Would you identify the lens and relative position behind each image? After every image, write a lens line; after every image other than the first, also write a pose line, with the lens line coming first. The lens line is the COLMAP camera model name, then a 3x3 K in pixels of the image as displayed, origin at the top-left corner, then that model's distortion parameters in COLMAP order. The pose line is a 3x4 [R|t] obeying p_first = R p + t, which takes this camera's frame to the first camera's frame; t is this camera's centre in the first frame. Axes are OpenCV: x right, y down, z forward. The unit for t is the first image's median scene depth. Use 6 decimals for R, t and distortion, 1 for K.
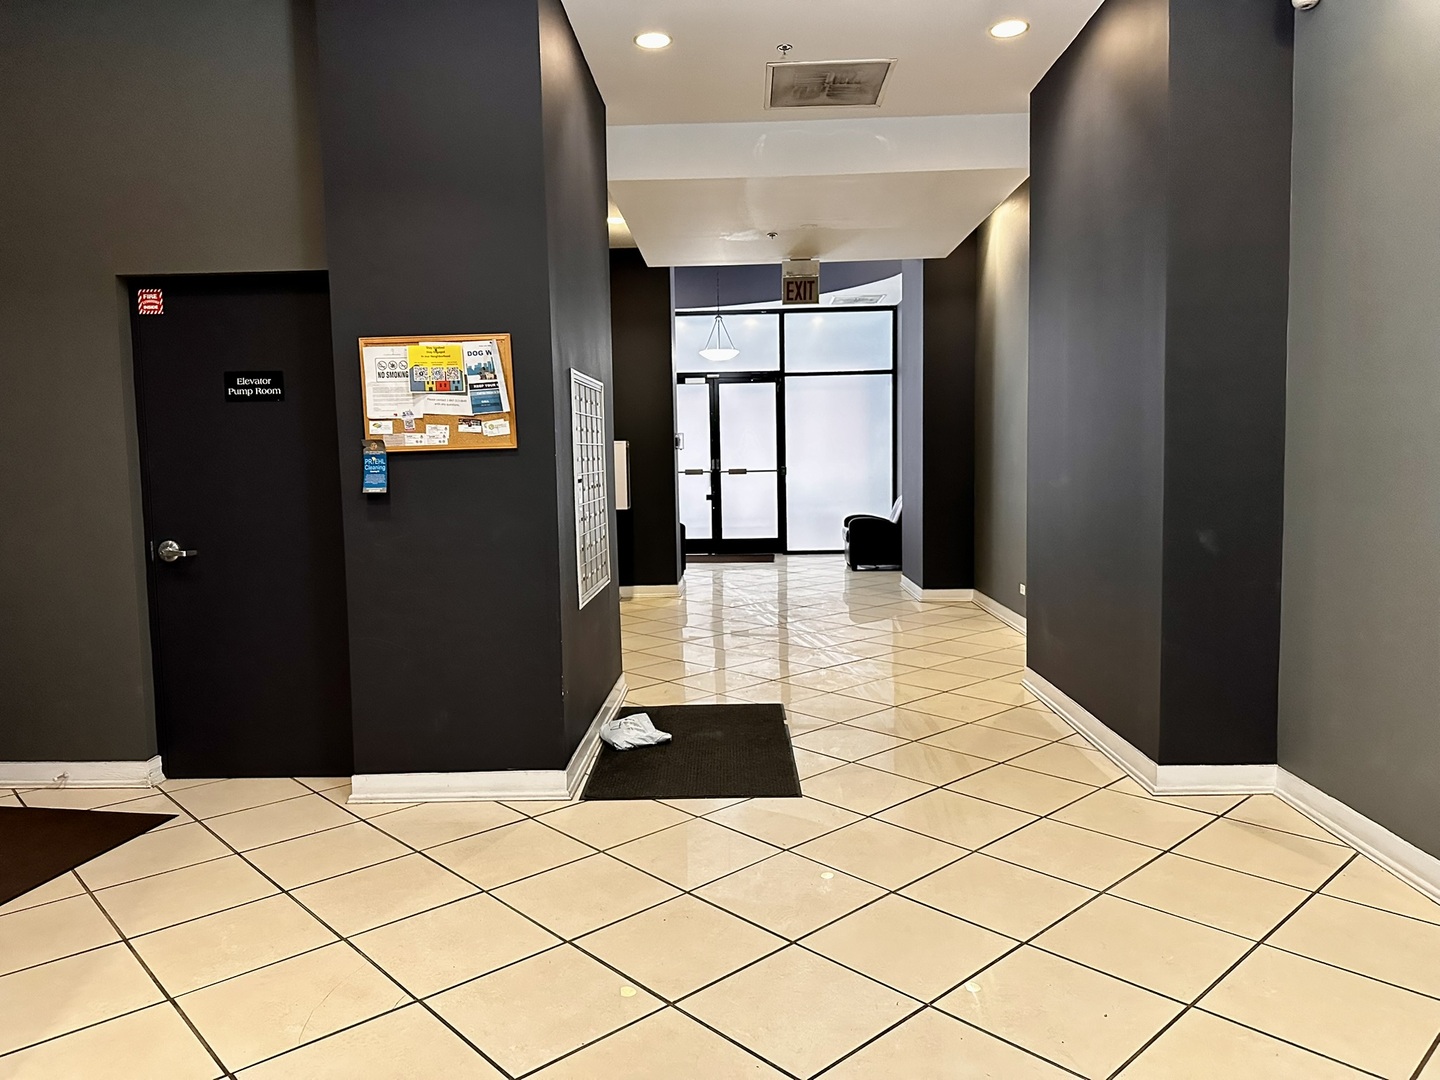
lens RADIAL K [[1001.8, 0, 720.0], [0, 1001.8, 540.0], [0, 0, 1]] dist [0.068694, -0.186456]
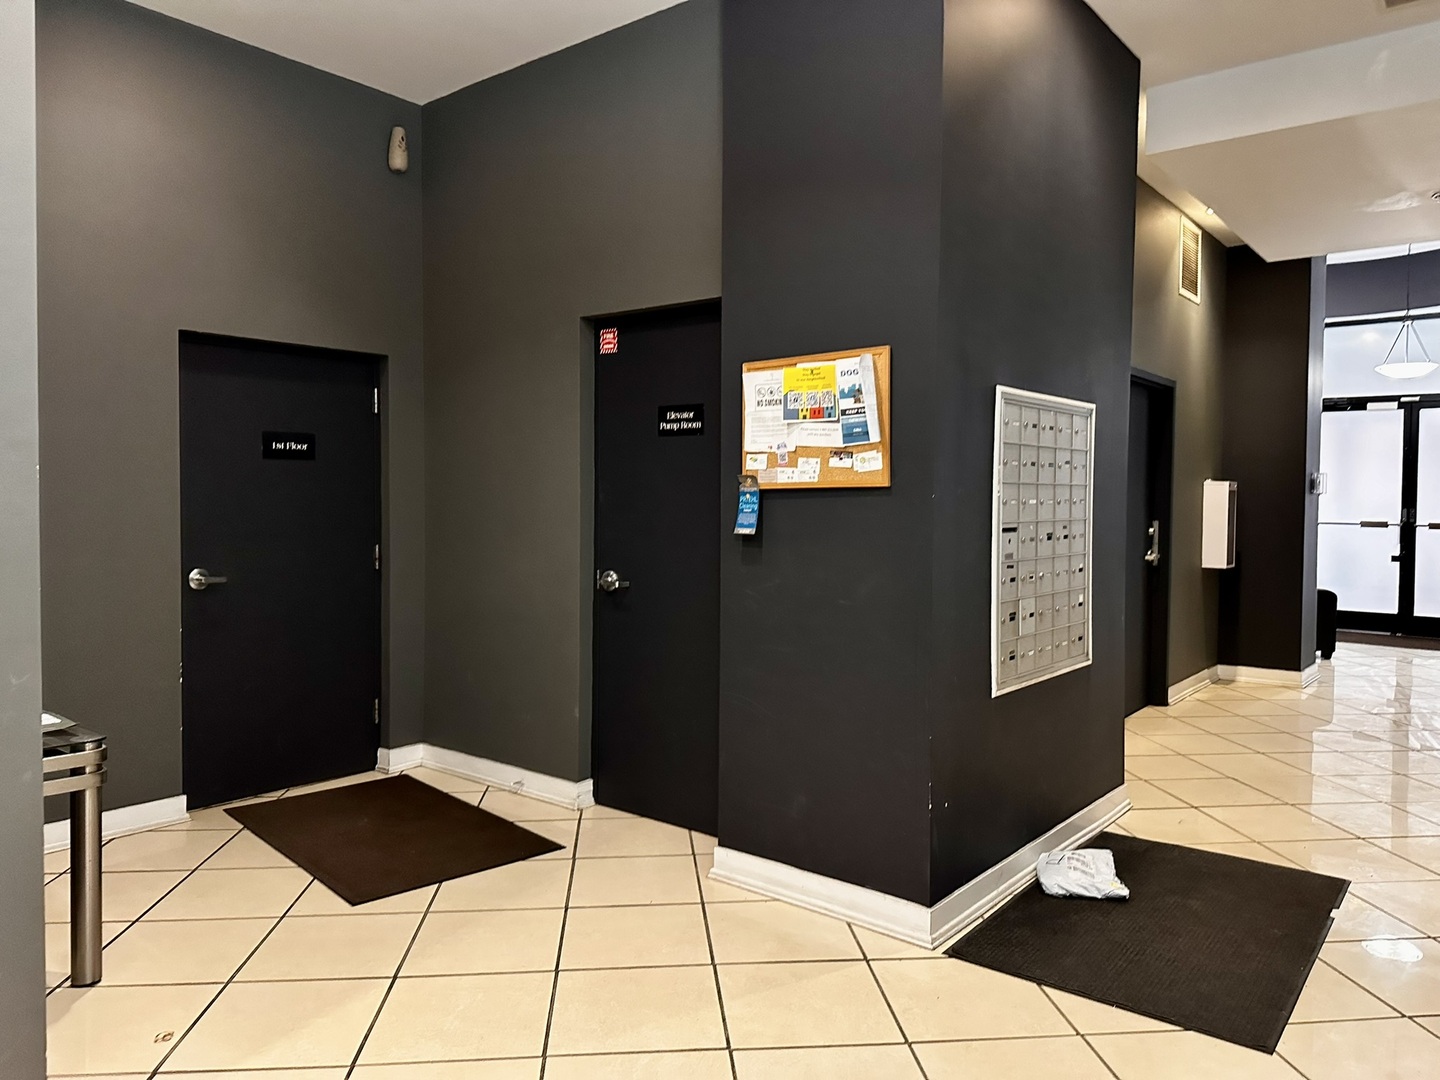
lens RADIAL K [[995.8, 0, 718.5], [0, 995.8, 521.4], [0, 0, 1]] dist [0.072578, -0.106426]
pose [[0.783863, 0.038323, -0.619750, 0.187073], [-0.074016, 0.996744, -0.031982, -0.027806], [0.616507, 0.070941, 0.784147, 0.288992]]
